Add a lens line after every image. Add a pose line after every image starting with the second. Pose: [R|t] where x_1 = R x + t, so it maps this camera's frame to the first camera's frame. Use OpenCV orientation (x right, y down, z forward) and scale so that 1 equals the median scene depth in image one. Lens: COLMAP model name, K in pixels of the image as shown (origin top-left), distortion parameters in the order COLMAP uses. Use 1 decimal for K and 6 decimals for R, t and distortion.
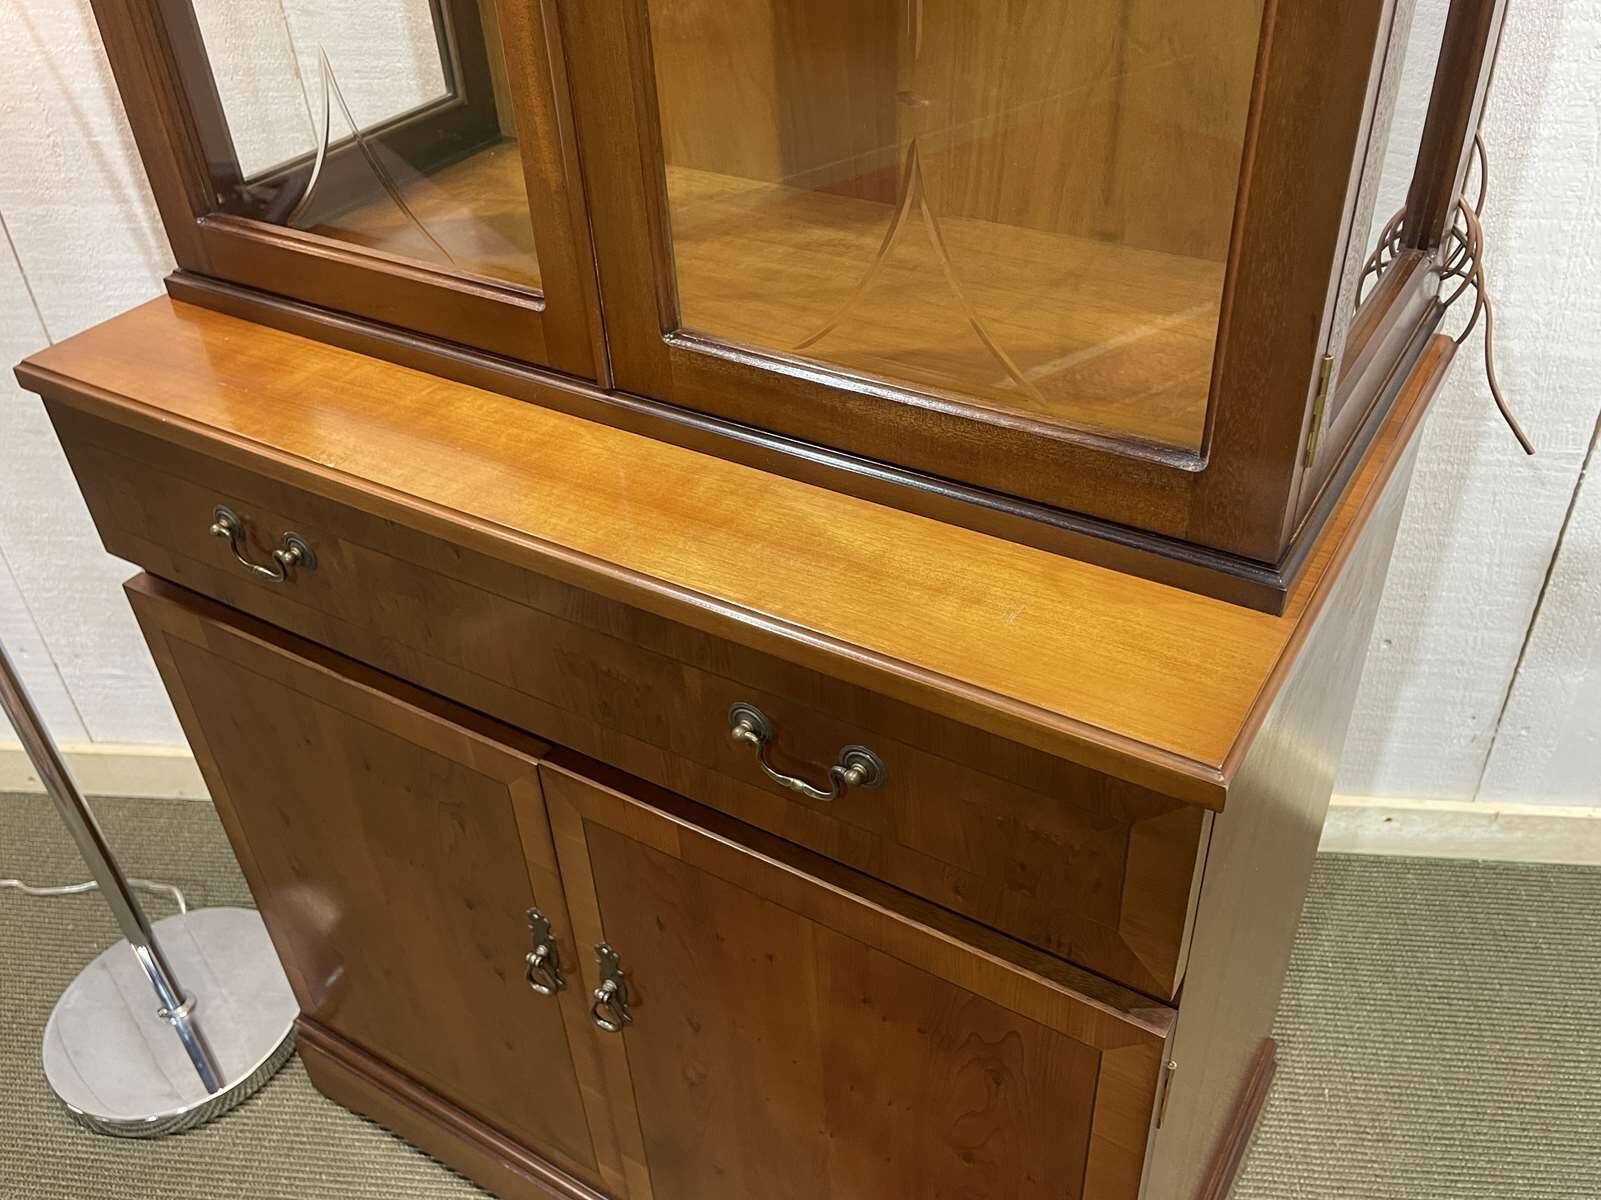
lens RADIAL K [[1390.6, 0, 792.9], [0, 1390.6, 605.0], [0, 0, 1]] dist [0.079606, -0.116271]
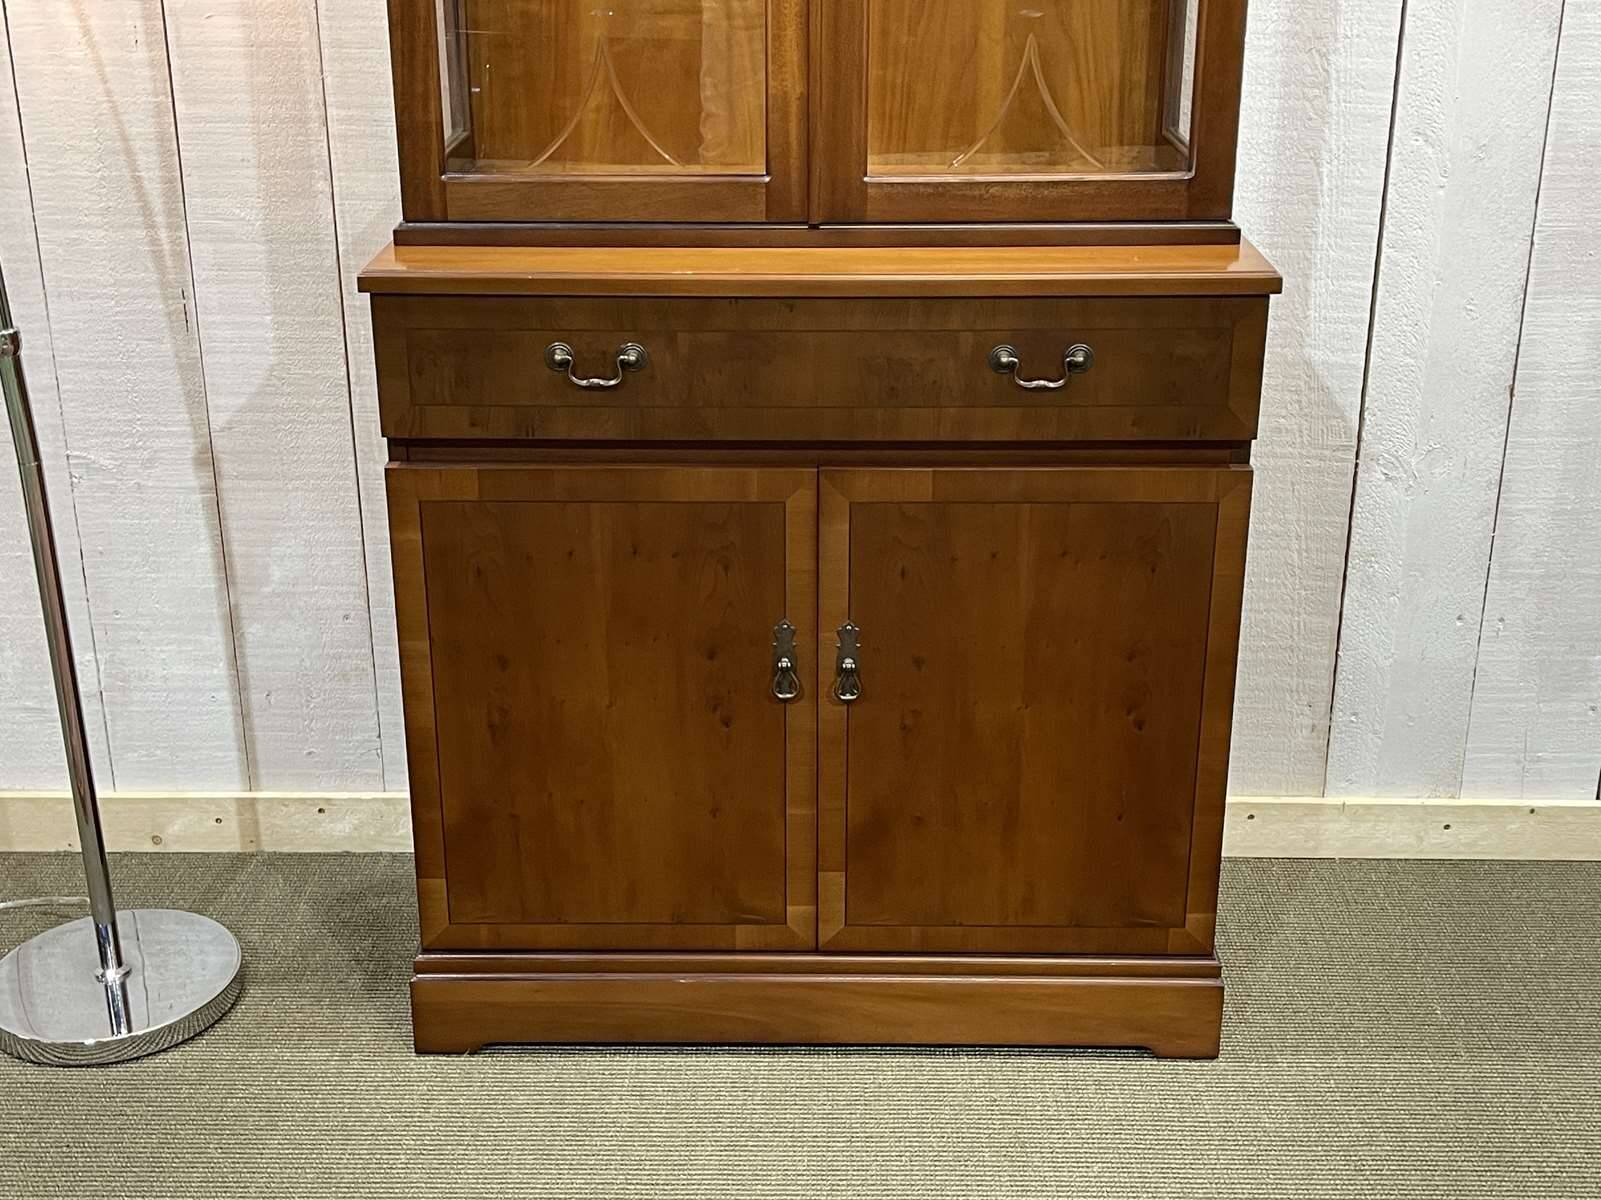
lens RADIAL K [[2083.6, 0, 795.8], [0, 2083.6, 636.8], [0, 0, 1]] dist [0.075345, -0.175833]
pose [[0.994123, 0.007446, 0.108002, -0.127045], [0.020328, 0.967047, -0.253786, 0.517759], [-0.106332, 0.254490, 0.961212, -0.682419]]
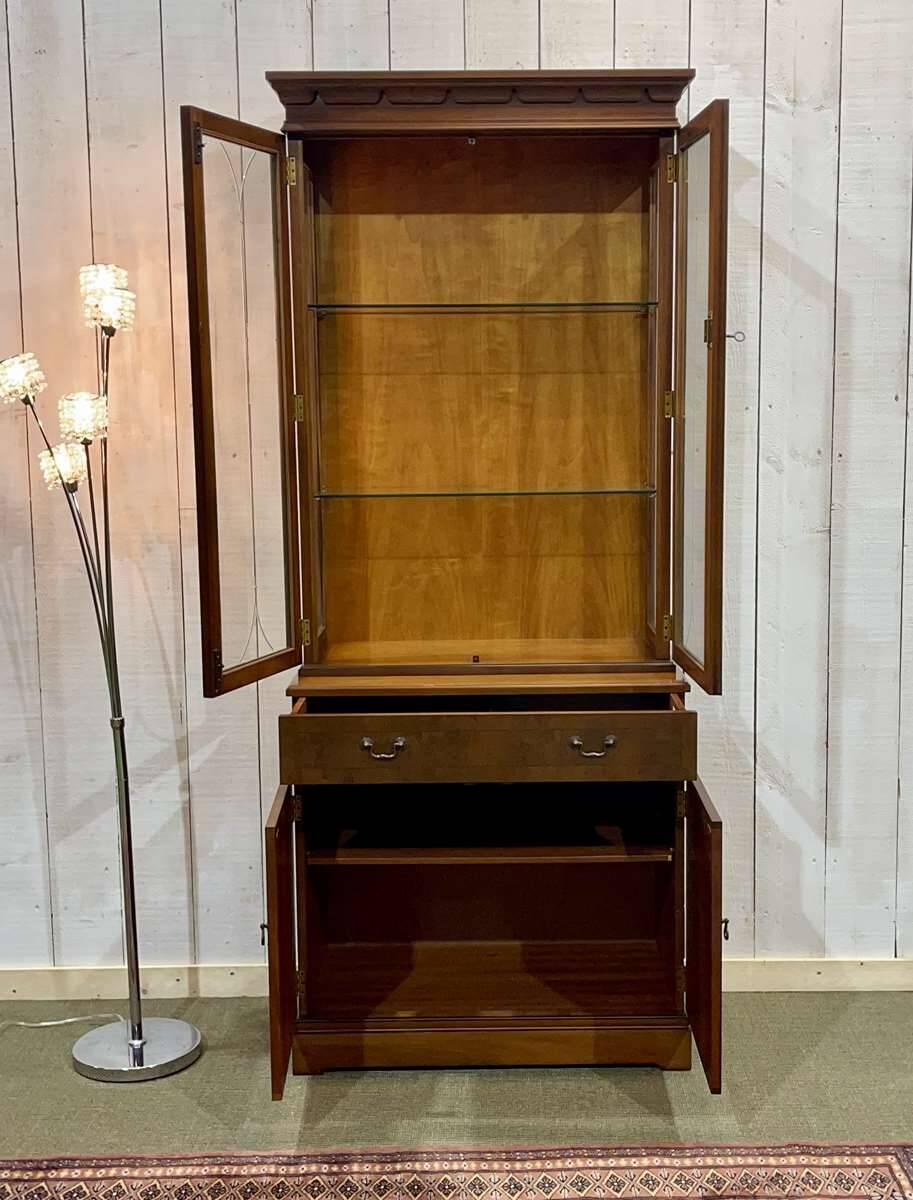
lens RADIAL K [[1607.1, 0, 498.2], [0, 1607.1, 603.5], [0, 0, 1]] dist [0.036146, -0.024368]
pose [[0.992501, 0.024411, 0.119778, -0.247328], [0.037851, 0.870325, -0.491021, 1.036299], [-0.116232, 0.491872, 0.862874, -1.595954]]
